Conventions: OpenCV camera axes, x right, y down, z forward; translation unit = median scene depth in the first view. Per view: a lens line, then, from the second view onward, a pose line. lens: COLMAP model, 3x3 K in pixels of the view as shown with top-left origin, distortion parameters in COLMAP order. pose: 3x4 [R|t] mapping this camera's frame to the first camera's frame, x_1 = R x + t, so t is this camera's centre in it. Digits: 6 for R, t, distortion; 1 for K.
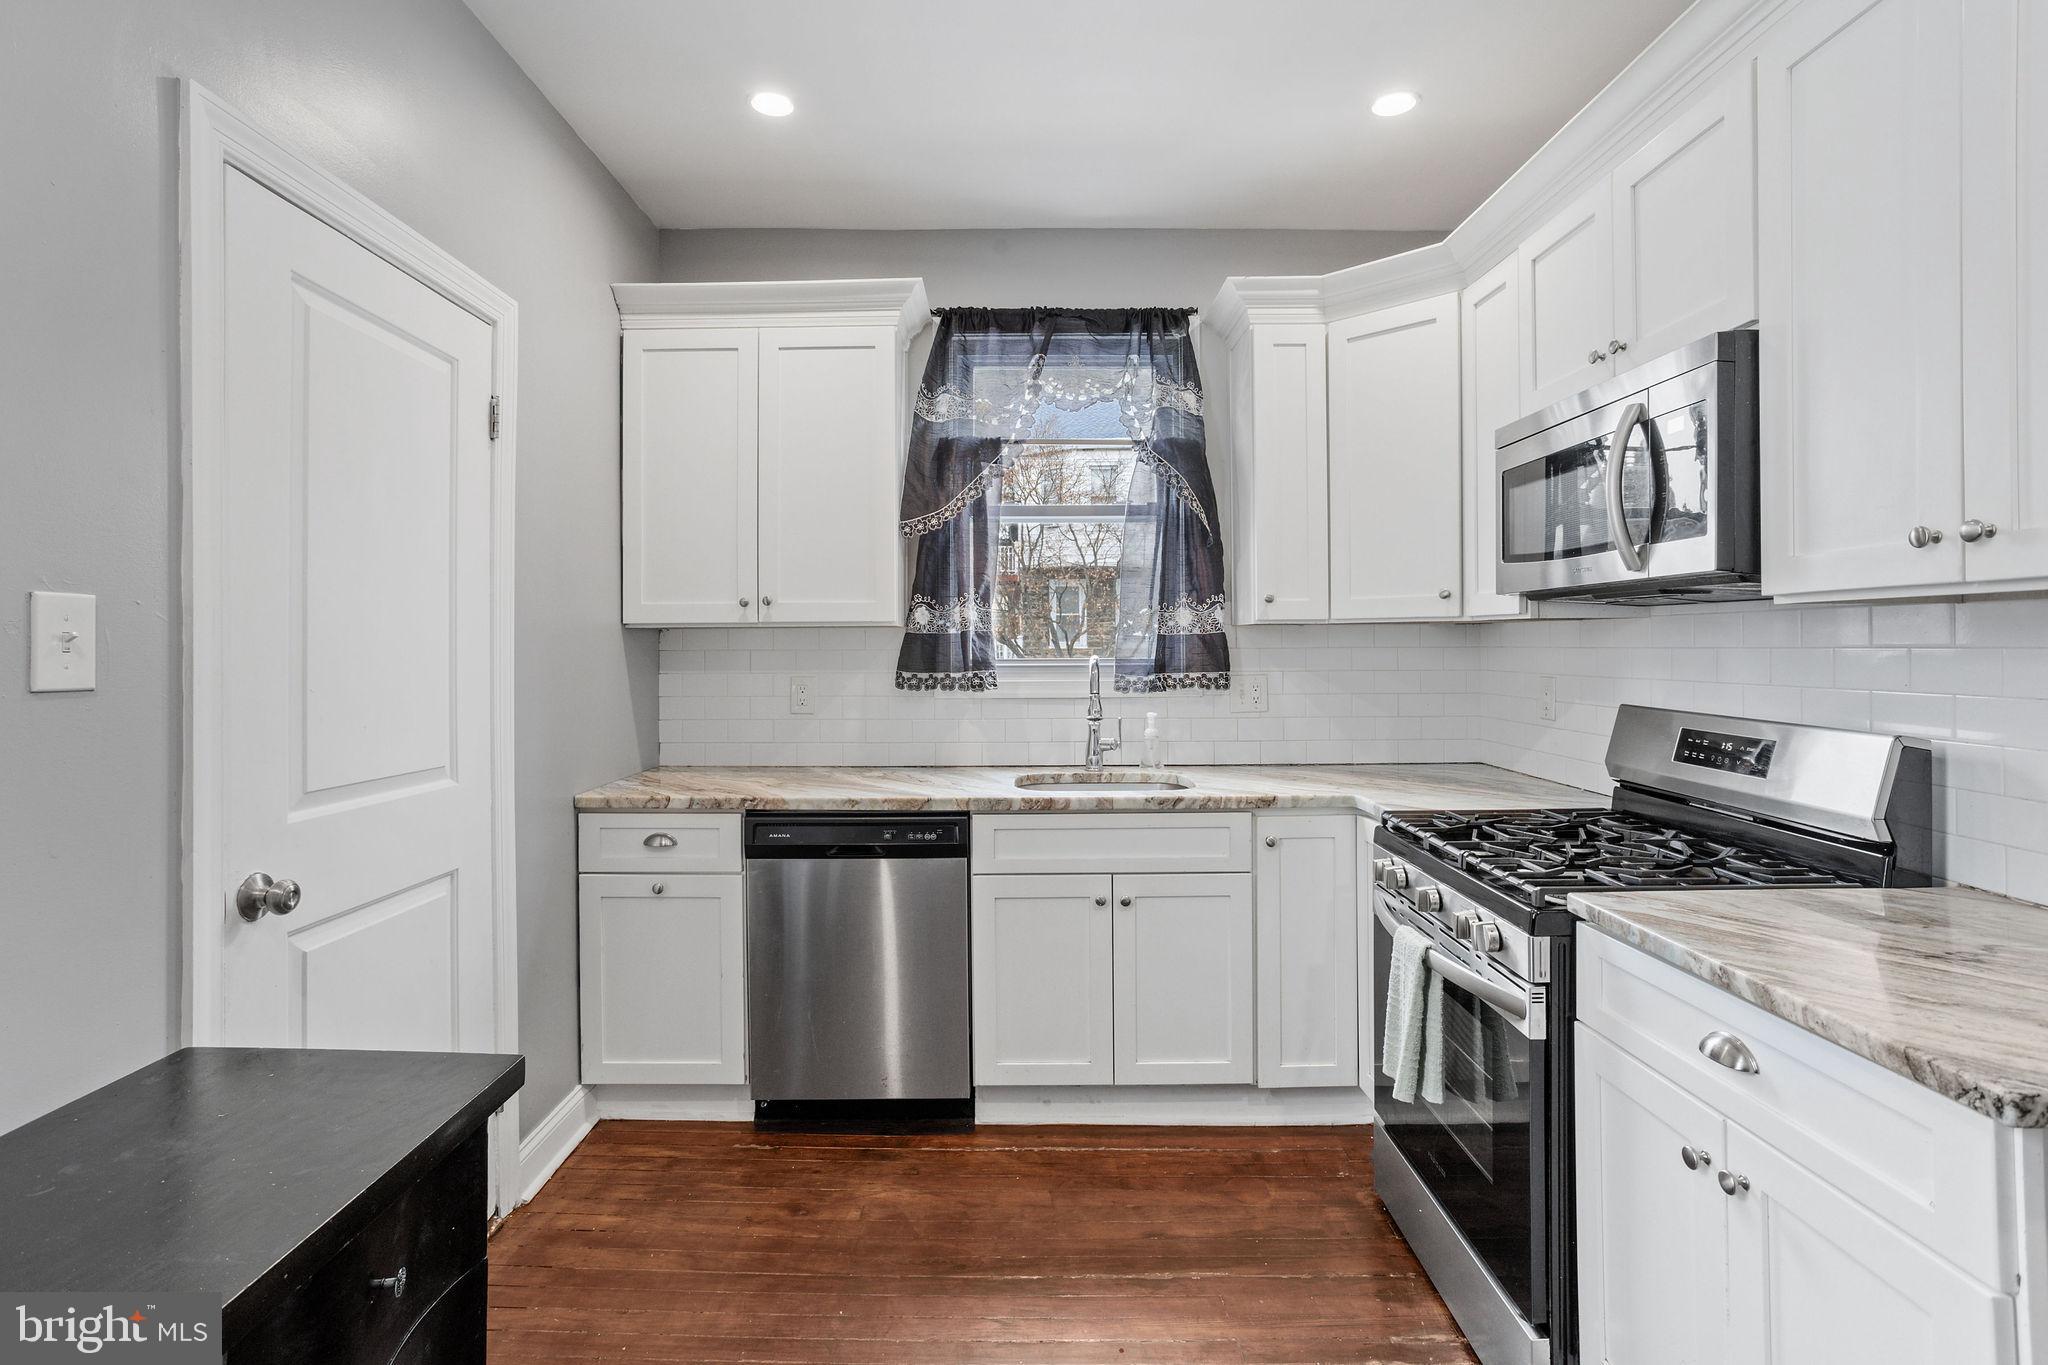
lens RADIAL K [[995.2, 0, 1044.1], [0, 995.2, 656.6], [0, 0, 1]] dist [-0.037354, 0.017957]
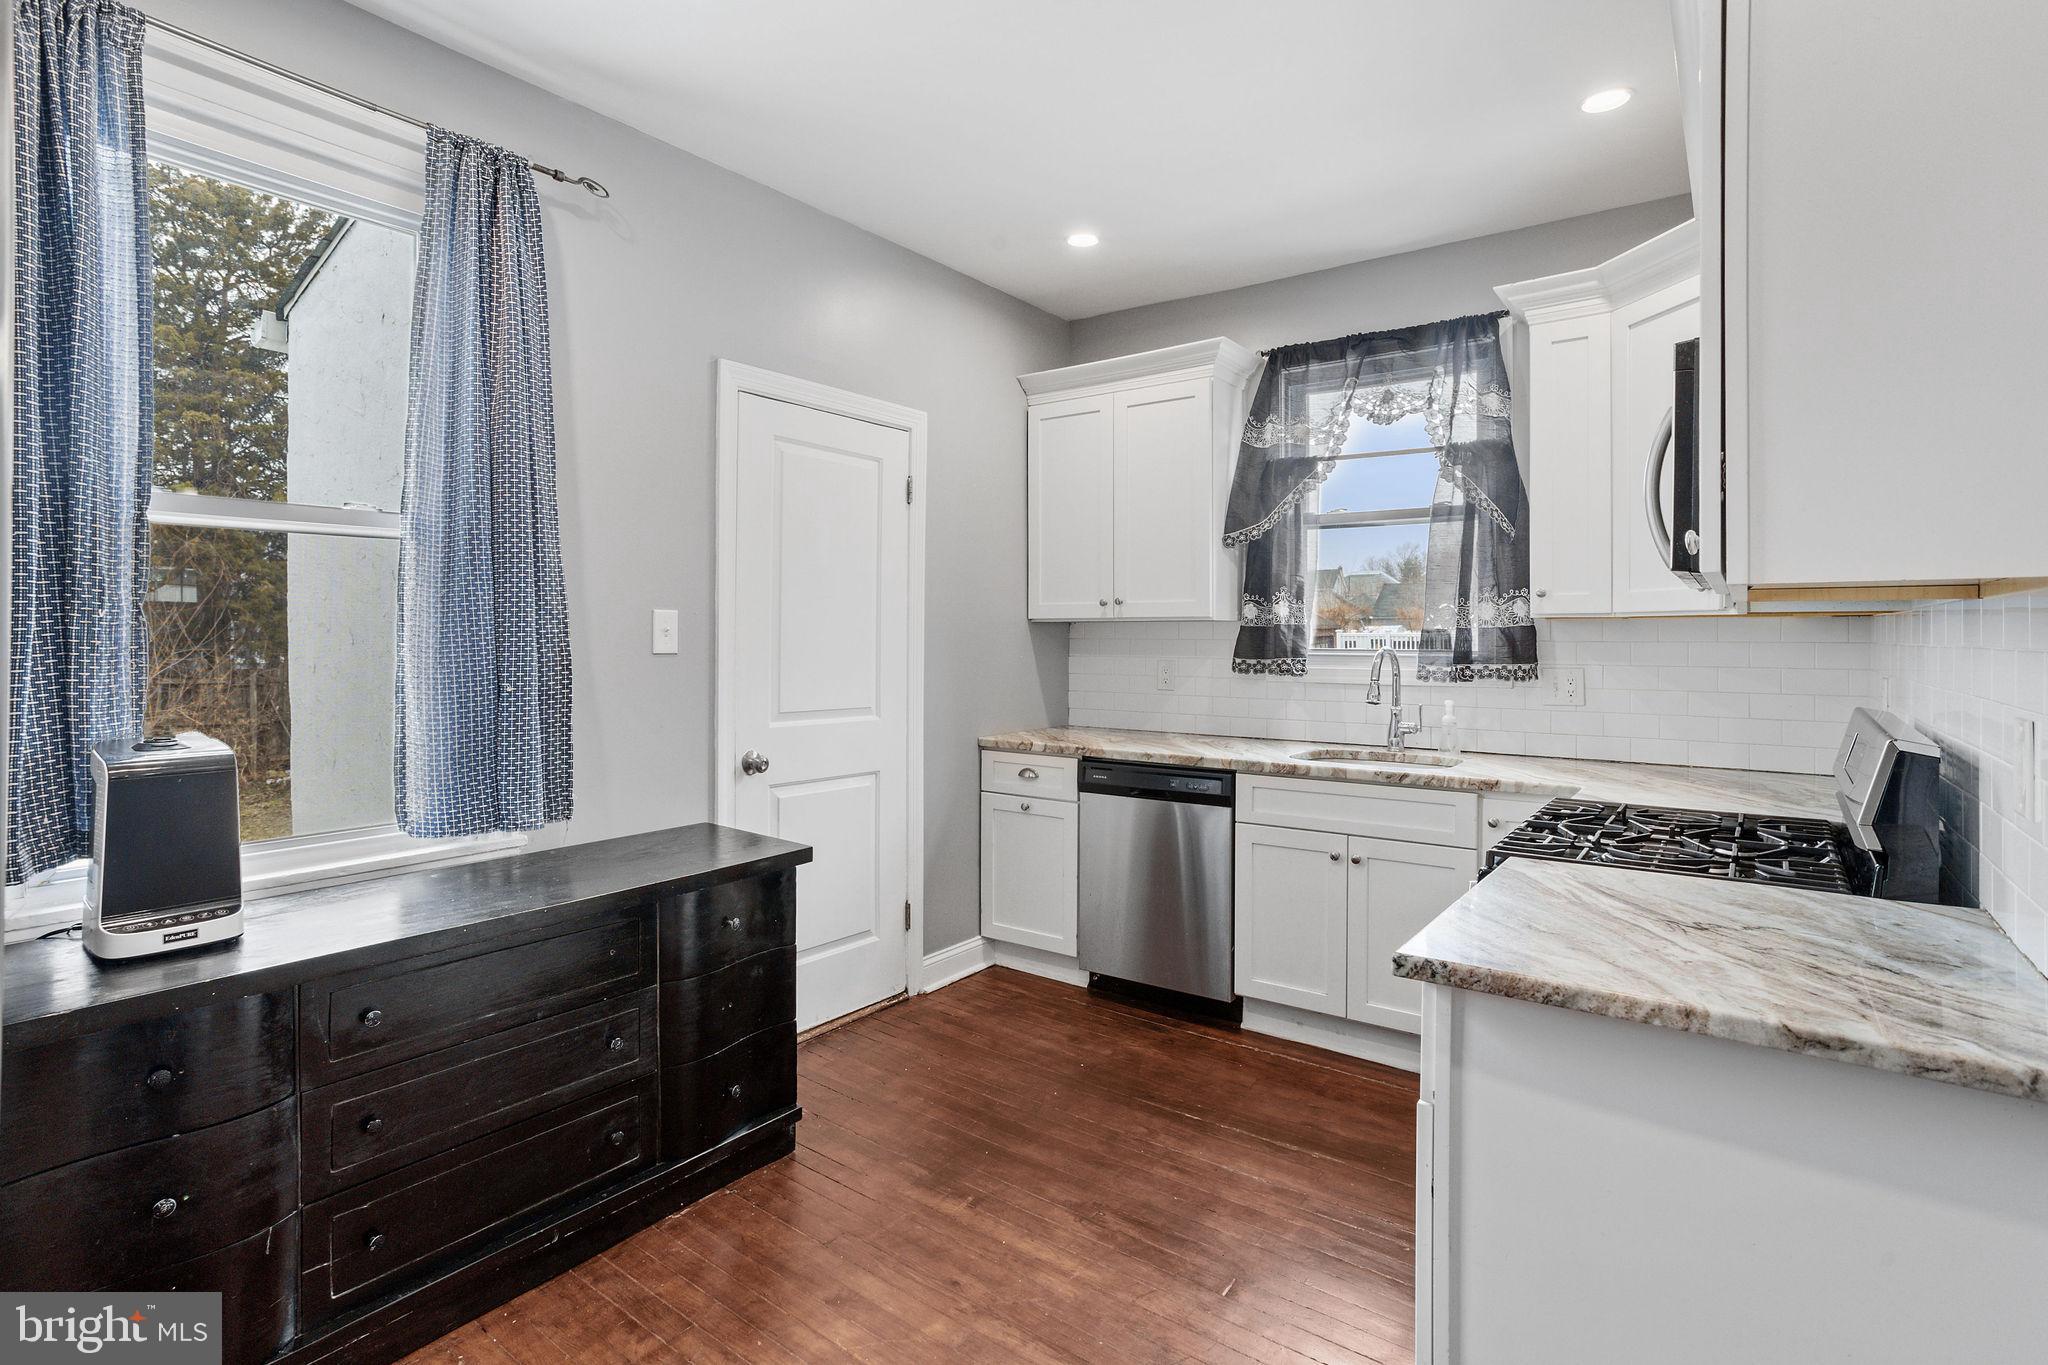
lens RADIAL K [[995.2, 0, 1022.4], [0, 995.2, 662.5], [0, 0, 1]] dist [-0.037354, 0.017957]
pose [[0.808531, 0.021683, -0.588054, 0.427928], [-0.012879, 0.999734, 0.019155, 0.000946], [0.588313, -0.007914, 0.808595, -0.149157]]
